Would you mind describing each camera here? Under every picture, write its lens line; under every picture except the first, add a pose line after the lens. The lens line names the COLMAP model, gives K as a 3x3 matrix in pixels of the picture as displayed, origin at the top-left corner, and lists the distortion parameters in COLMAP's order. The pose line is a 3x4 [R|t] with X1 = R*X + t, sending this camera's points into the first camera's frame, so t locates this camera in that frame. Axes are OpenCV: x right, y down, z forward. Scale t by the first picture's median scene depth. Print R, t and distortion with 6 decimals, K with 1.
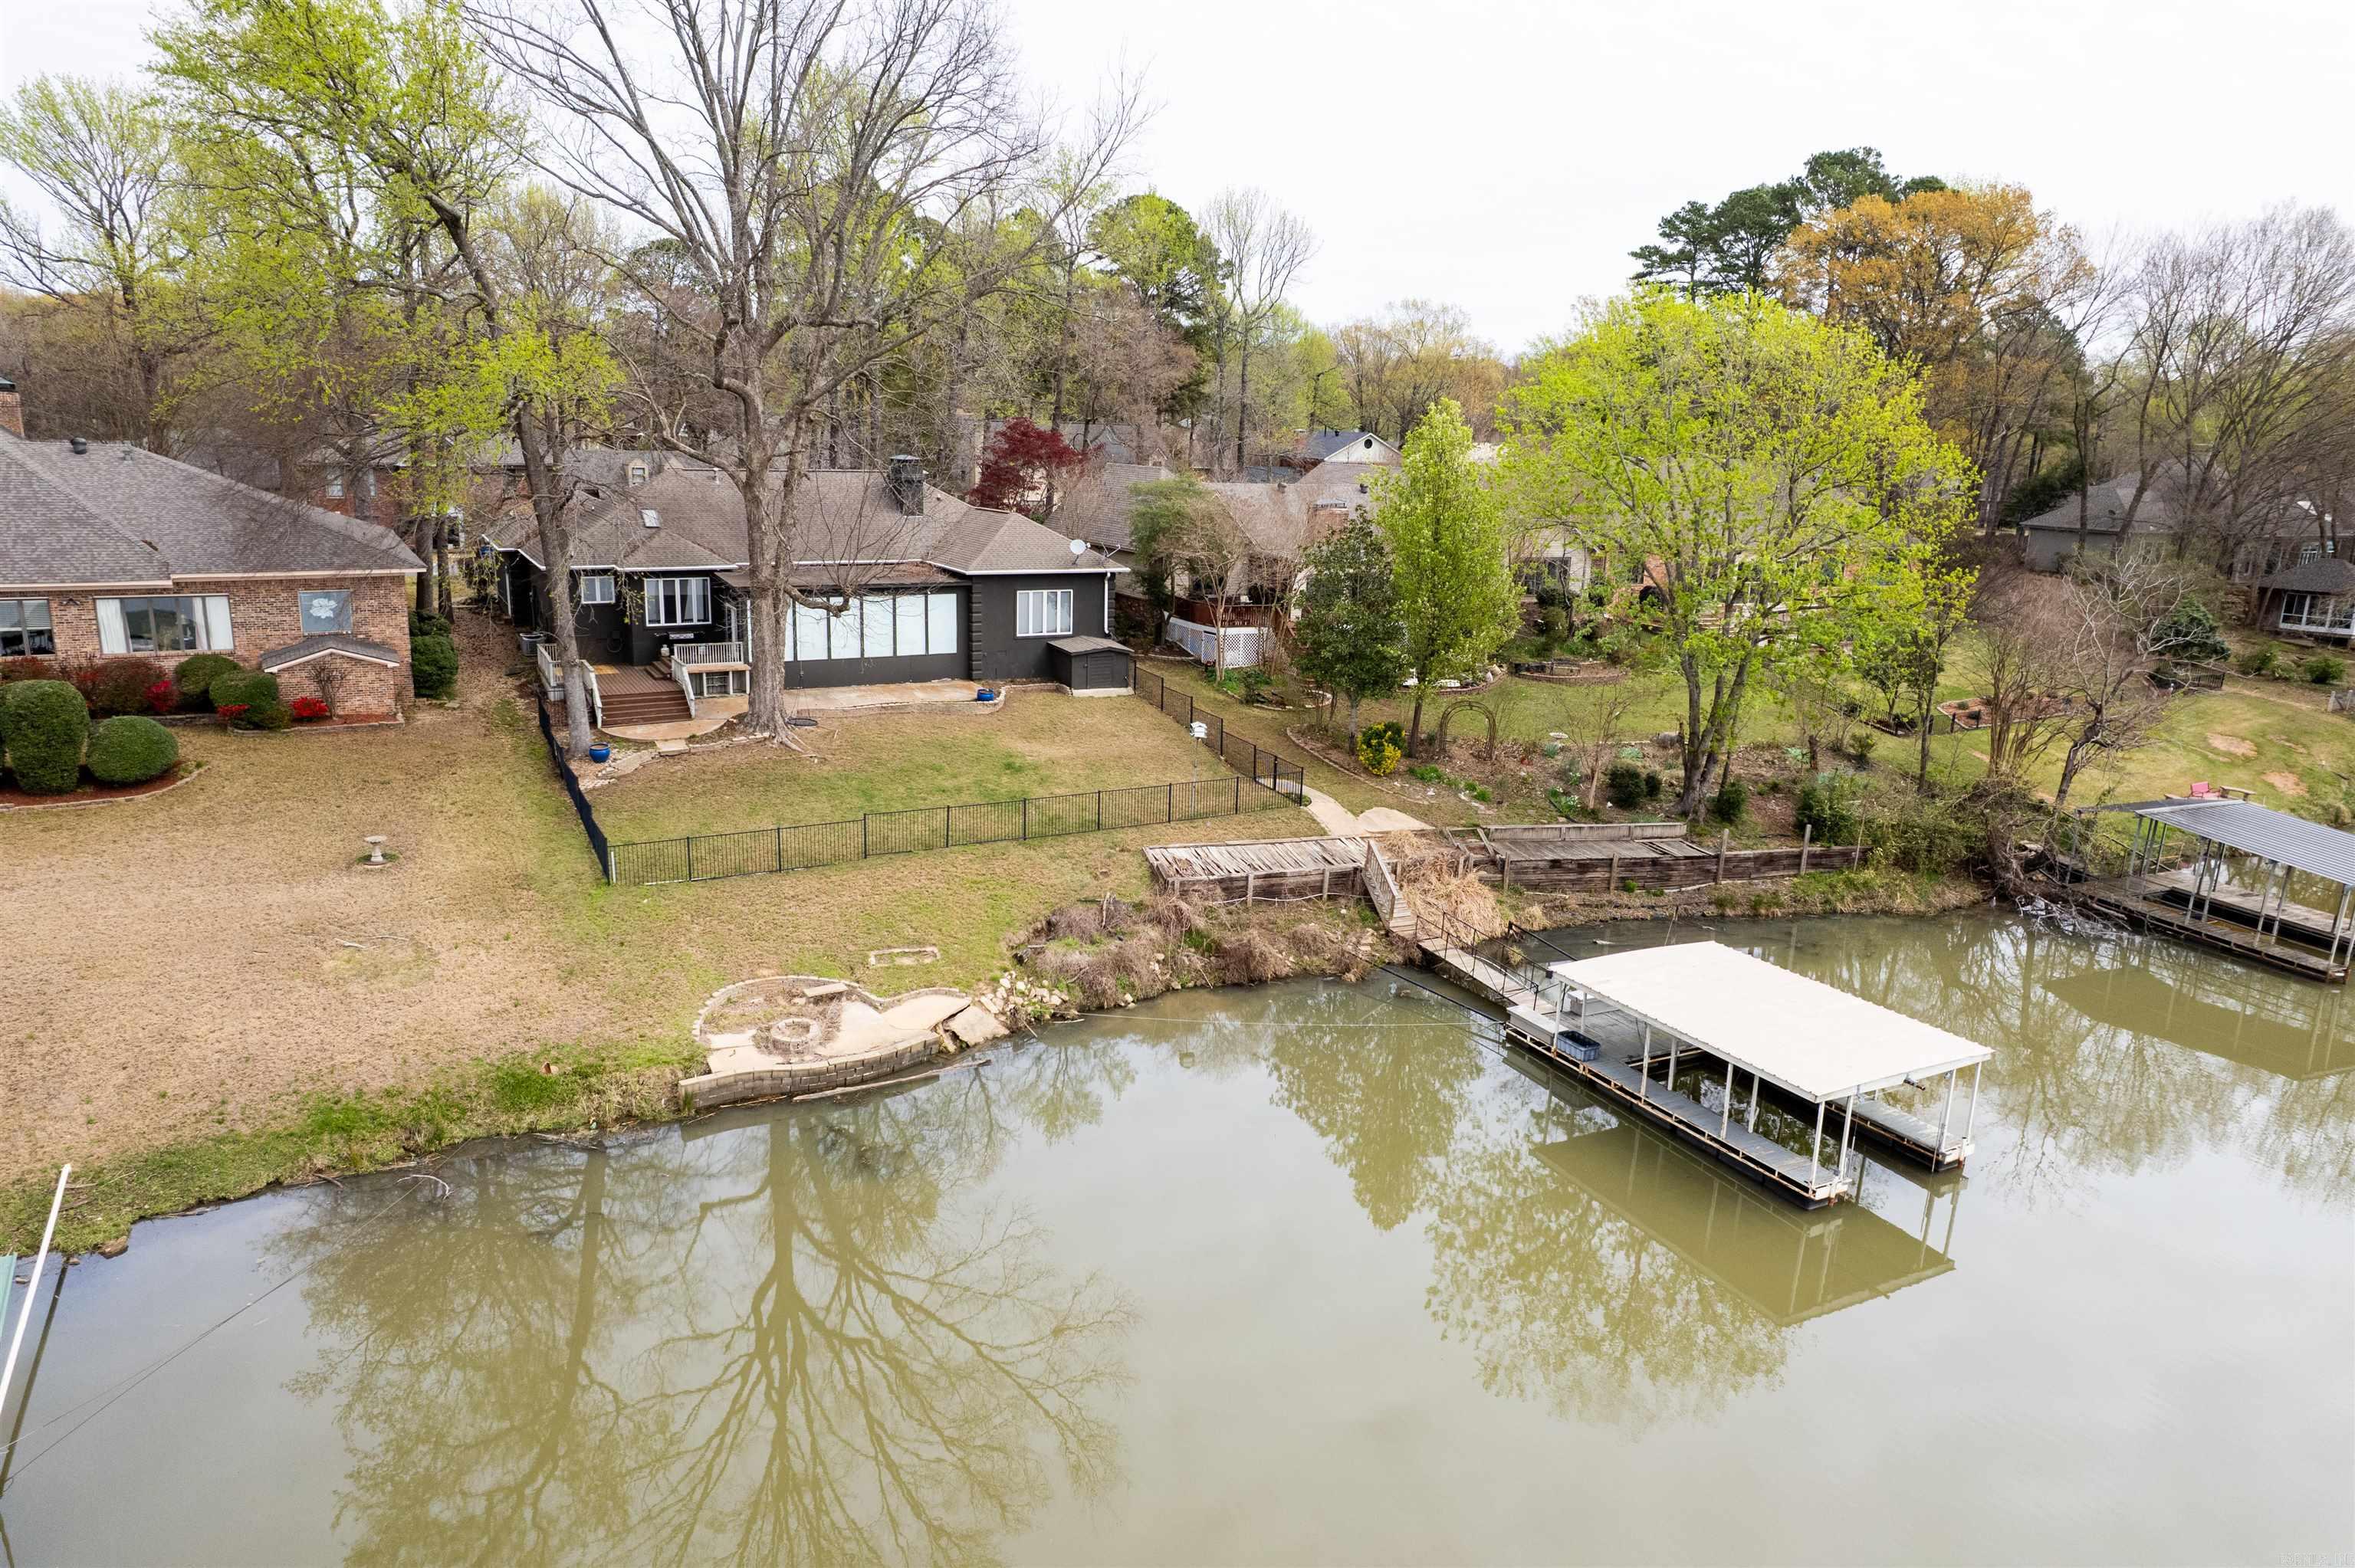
lens RADIAL K [[1517.9, 0, 1177.5], [0, 1517.9, 784.0], [0, 0, 1]] dist [-0.075854, 0.070997]
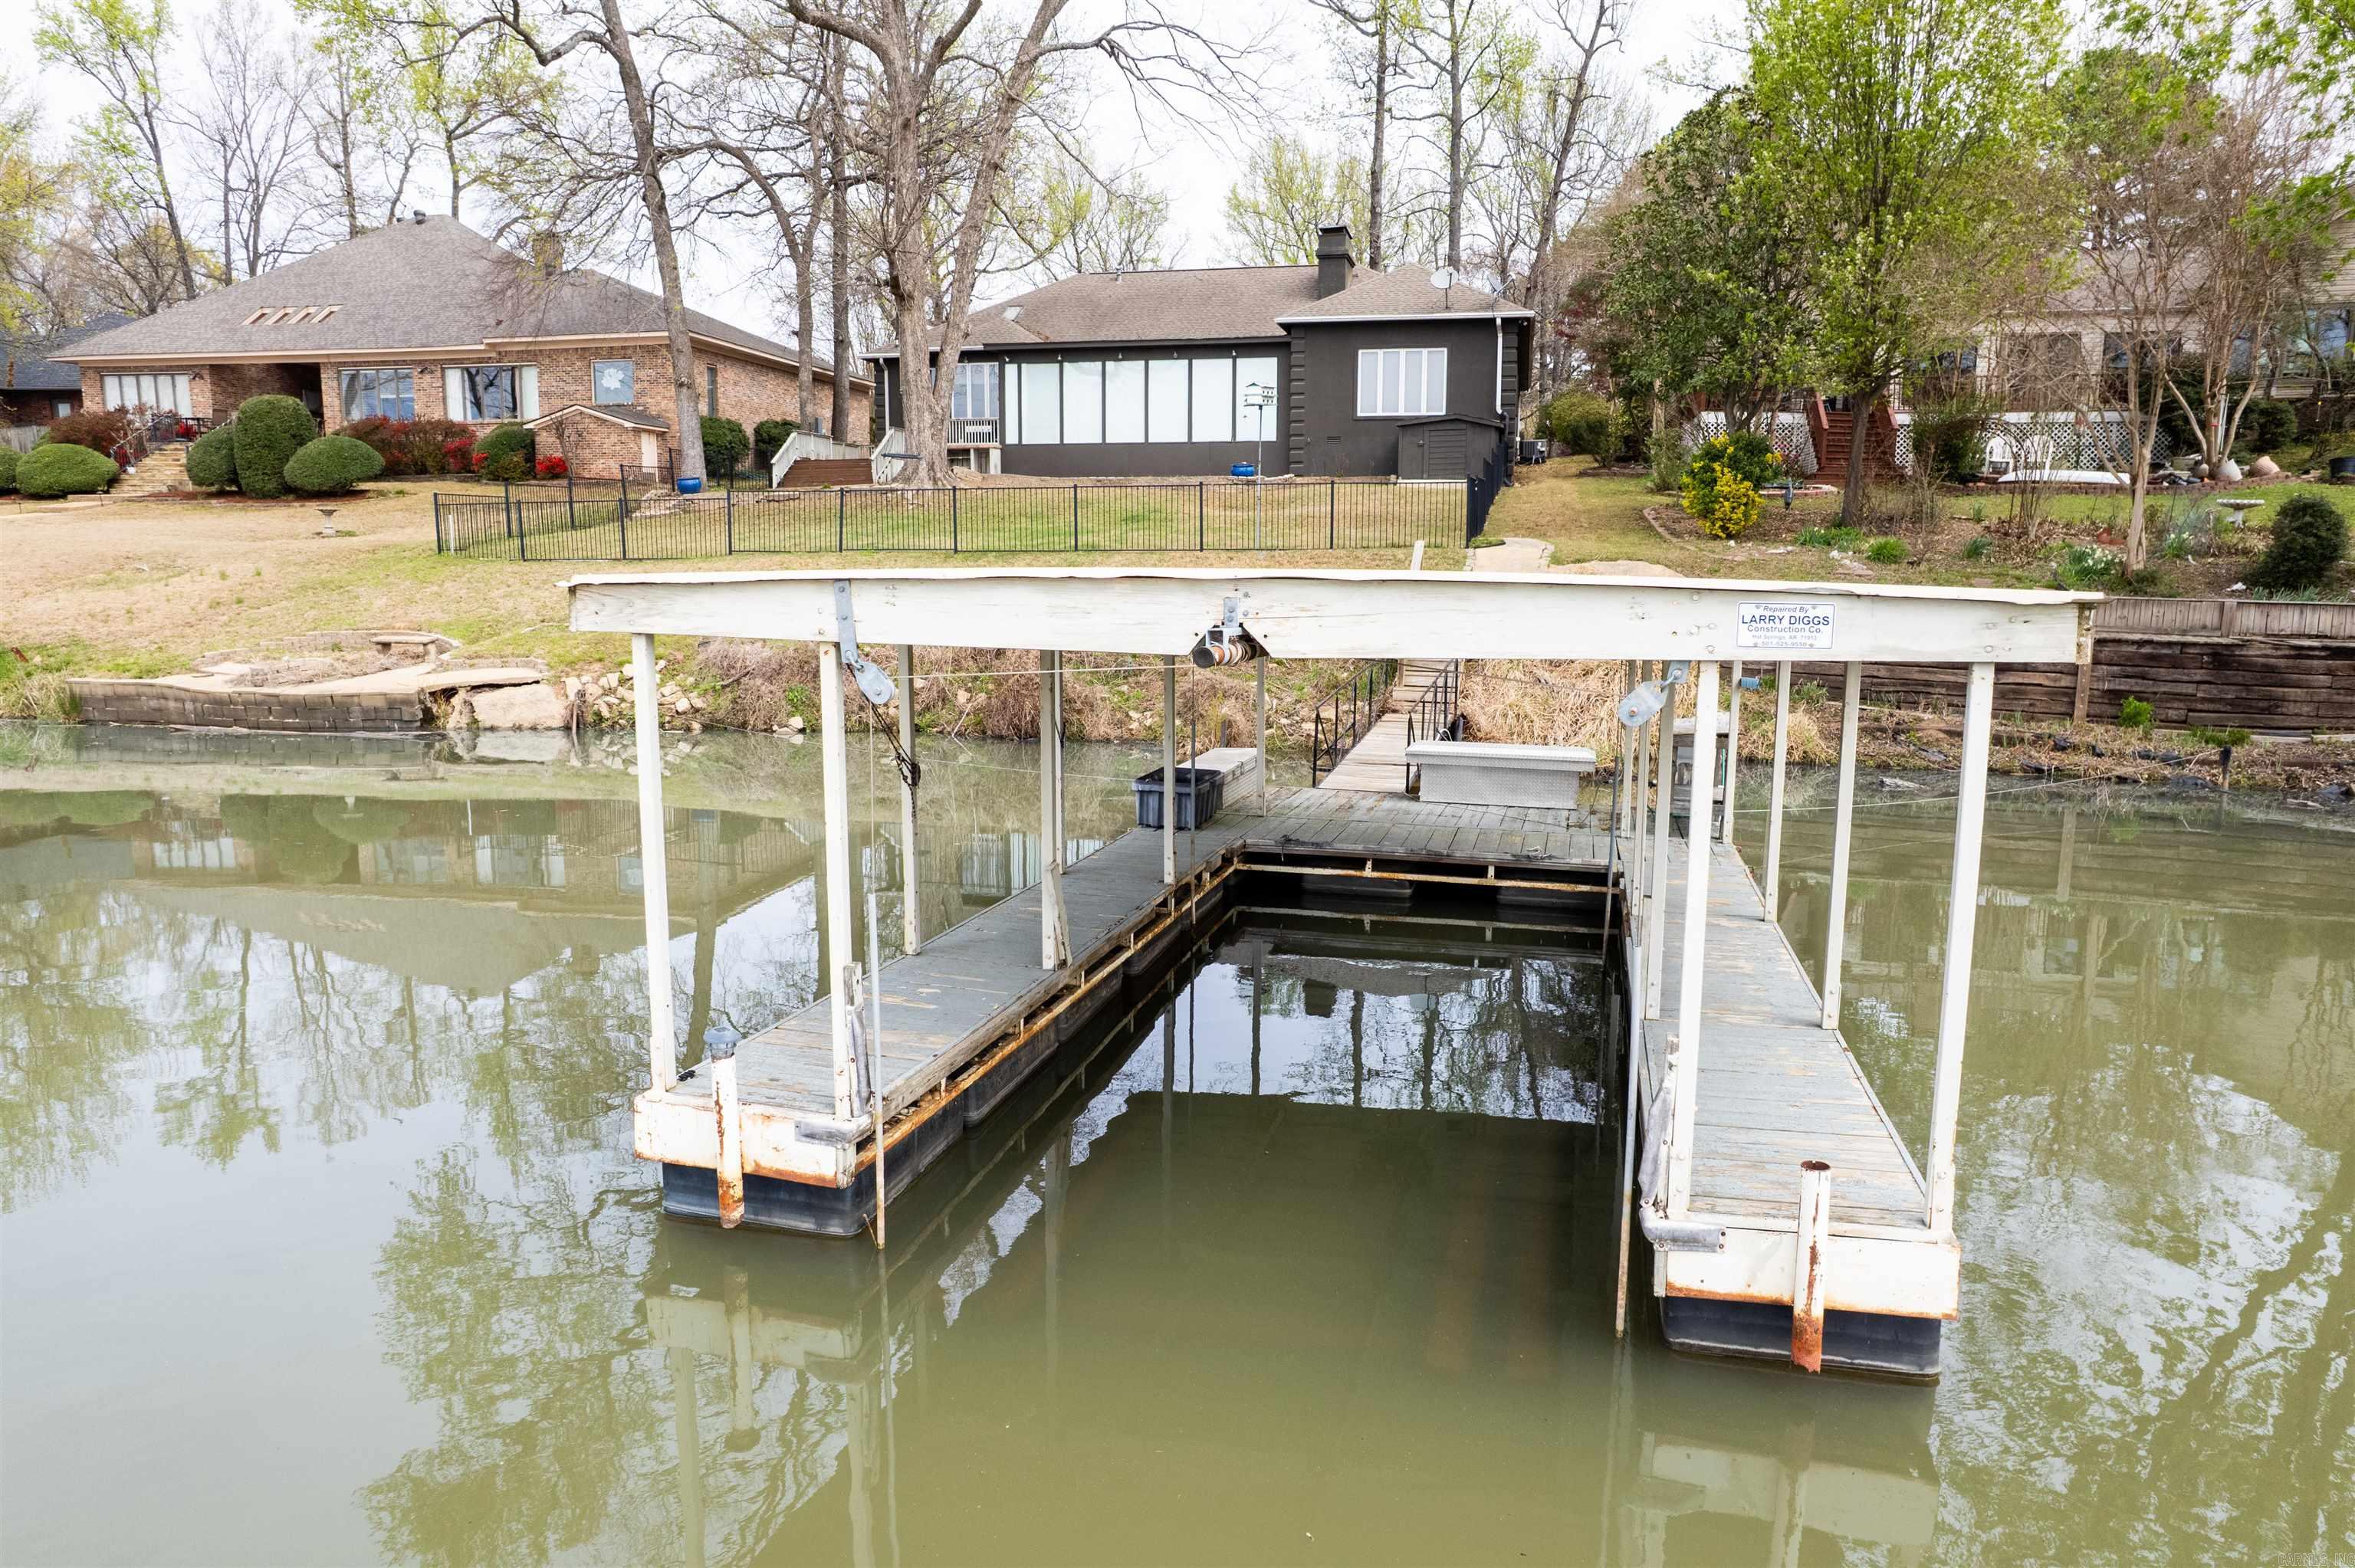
lens RADIAL K [[1517.9, 0, 1177.5], [0, 1517.9, 784.0], [0, 0, 1]] dist [-0.075854, 0.070997]
pose [[0.747667, 0.075788, -0.659735, 0.369711], [-0.134287, 0.990197, -0.038435, 0.132008], [0.650355, 0.117330, 0.750515, 0.527929]]
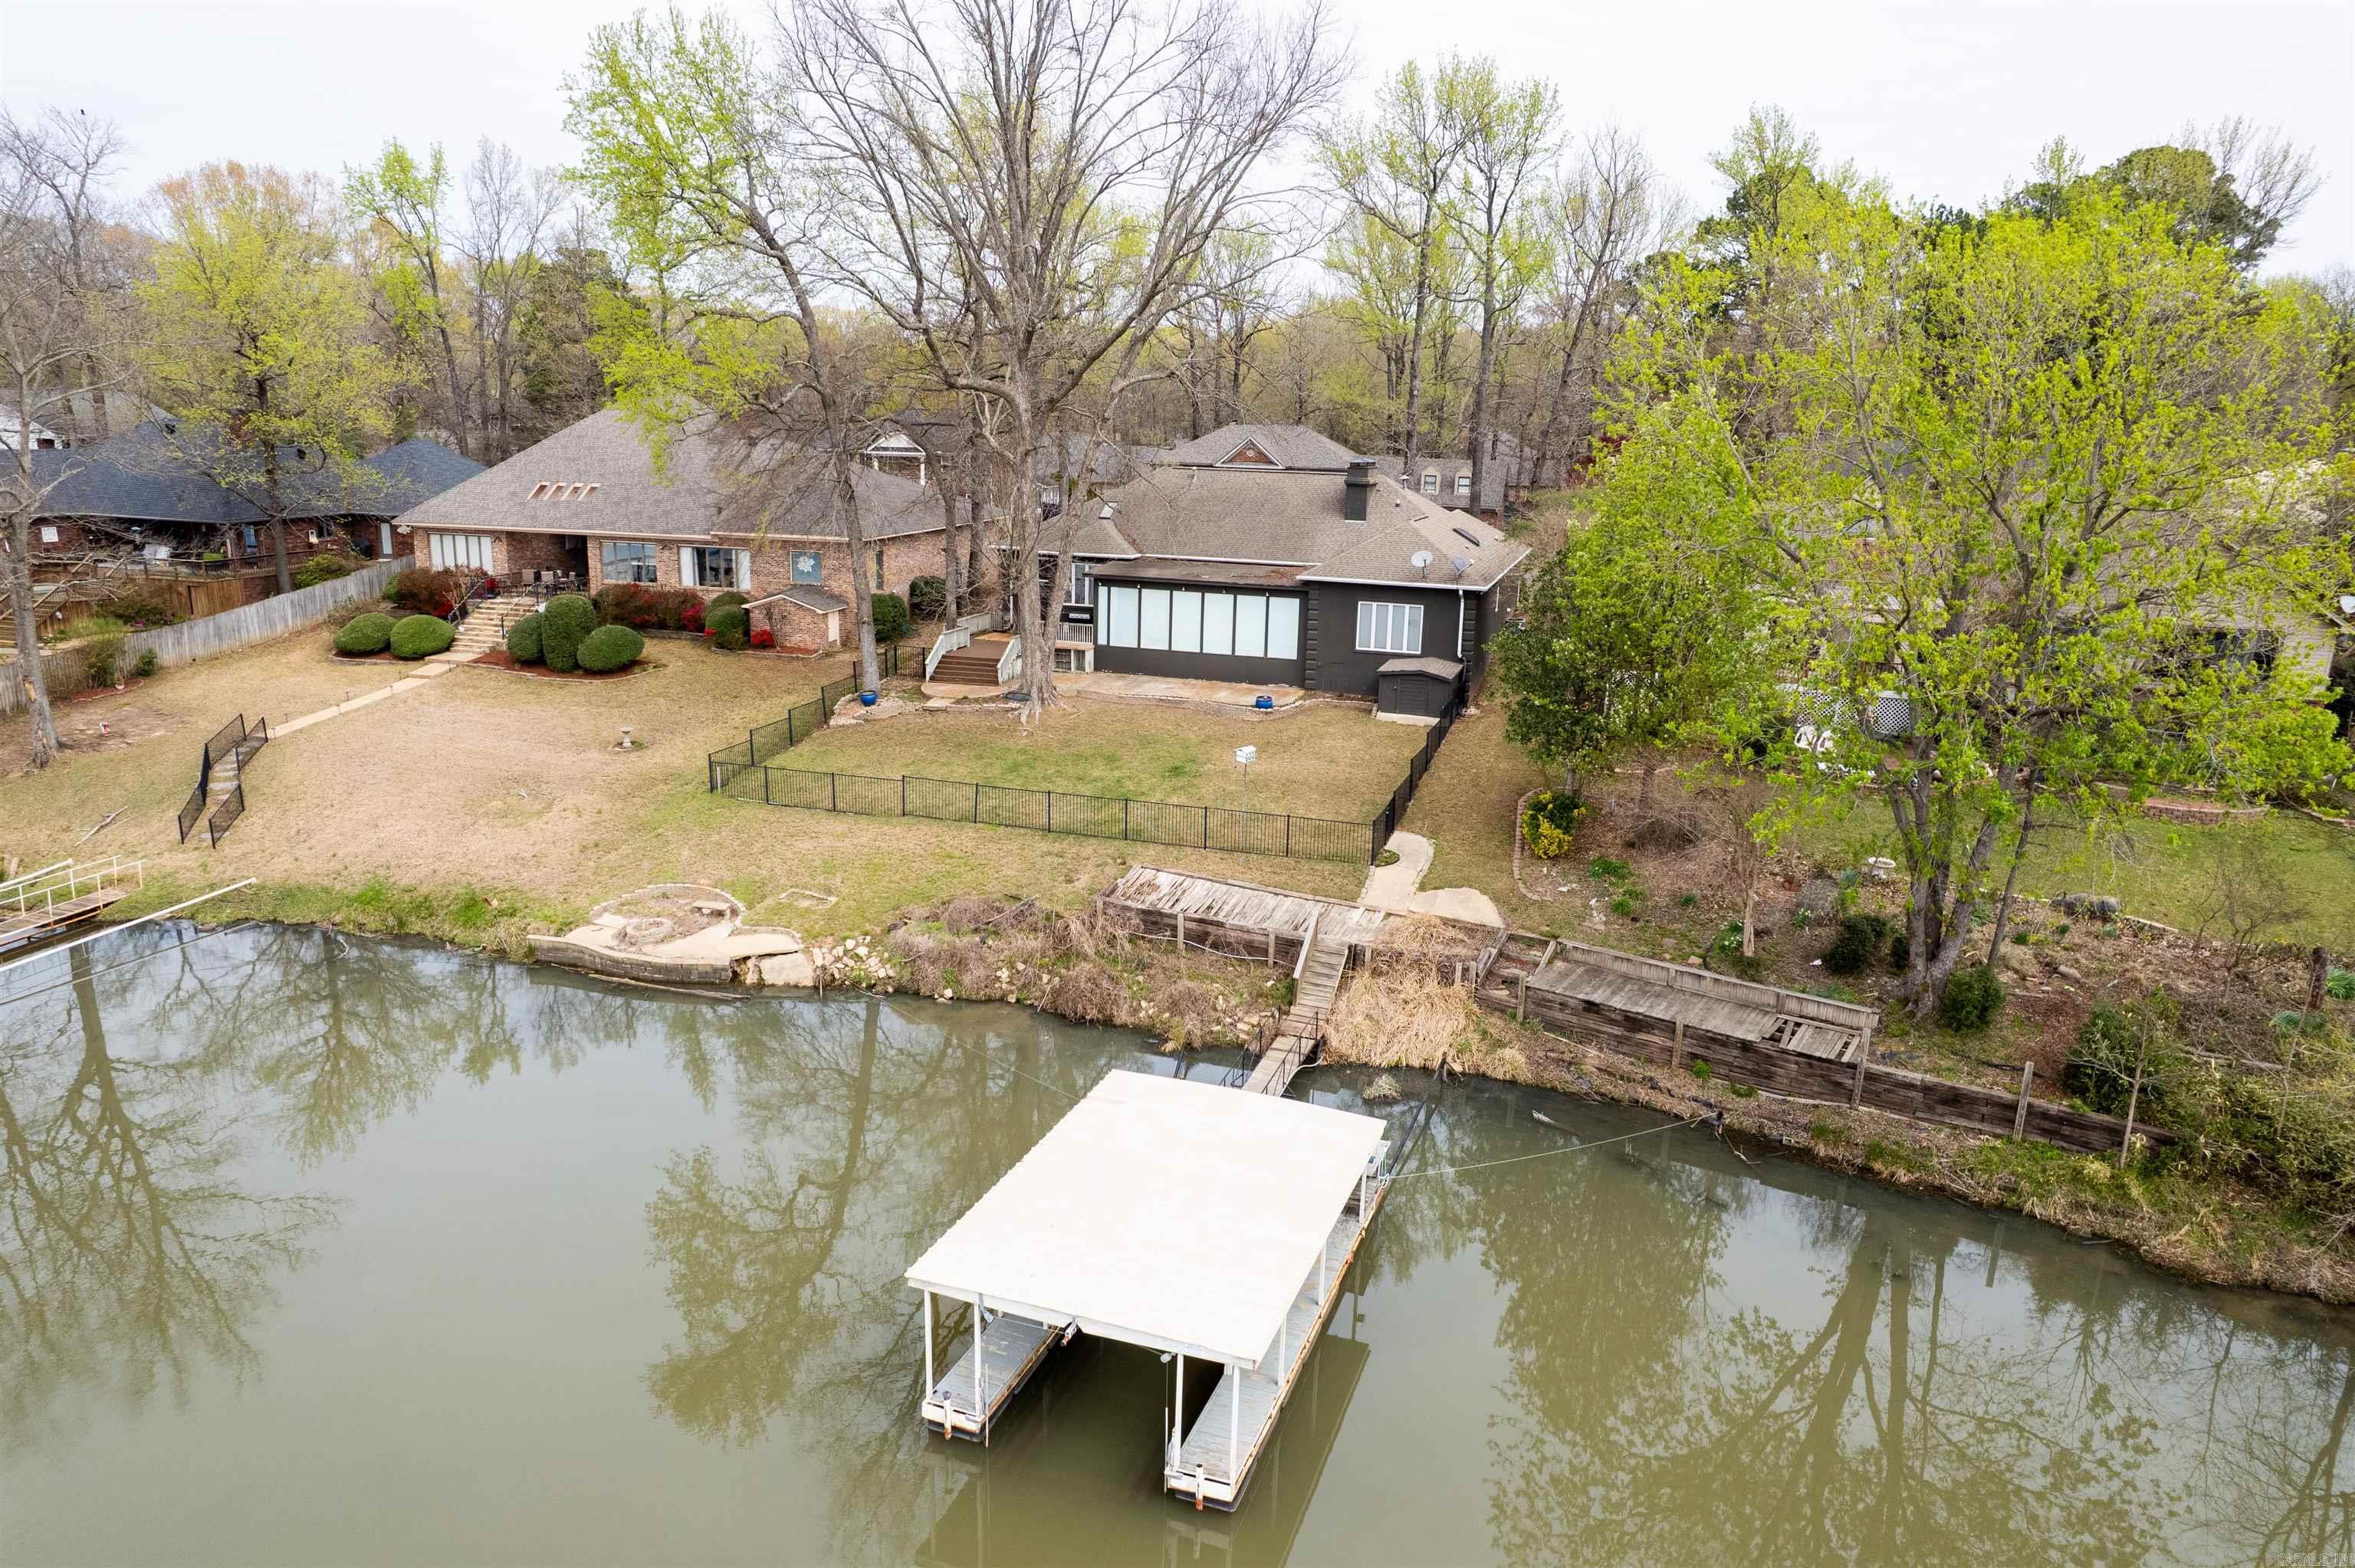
lens RADIAL K [[1510.4, 0, 1177.5], [0, 1510.4, 784.0], [0, 0, 1]] dist [-0.036541, -0.001304]
pose [[0.688785, 0.161965, -0.706642, 0.597086], [-0.170779, 0.983543, 0.058969, -0.061826], [0.704564, 0.080062, 0.705110, 0.317495]]
